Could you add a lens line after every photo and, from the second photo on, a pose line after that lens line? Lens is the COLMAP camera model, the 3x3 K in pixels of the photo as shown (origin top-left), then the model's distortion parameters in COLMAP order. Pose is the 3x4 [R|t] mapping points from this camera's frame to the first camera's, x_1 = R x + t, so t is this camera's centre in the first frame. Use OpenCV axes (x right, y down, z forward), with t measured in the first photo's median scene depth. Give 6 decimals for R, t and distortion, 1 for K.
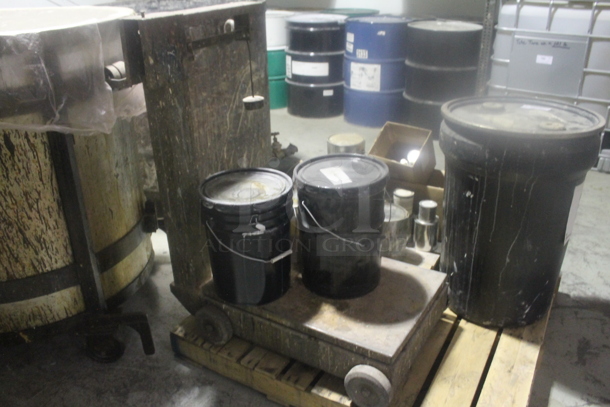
lens RADIAL K [[516.3, 0, 305.0], [0, 516.3, 203.5], [0, 0, 1]] dist [-0.151540, 0.117693]
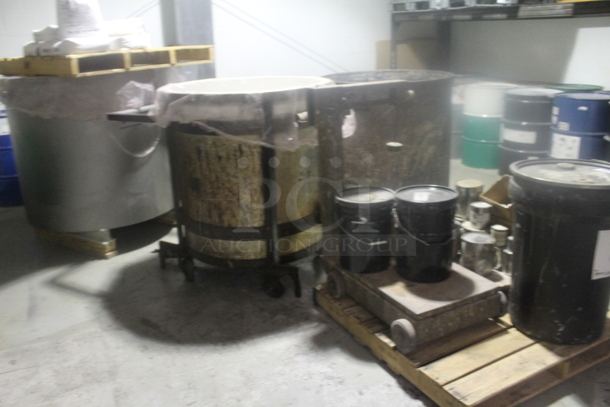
lens RADIAL K [[516.3, 0, 305.0], [0, 516.3, 203.5], [0, 0, 1]] dist [-0.151540, 0.117693]
pose [[0.852474, 0.145789, -0.502029, 0.484653], [-0.203048, 0.977268, -0.060989, 0.116192], [0.481725, 0.153927, 0.862698, -0.411999]]
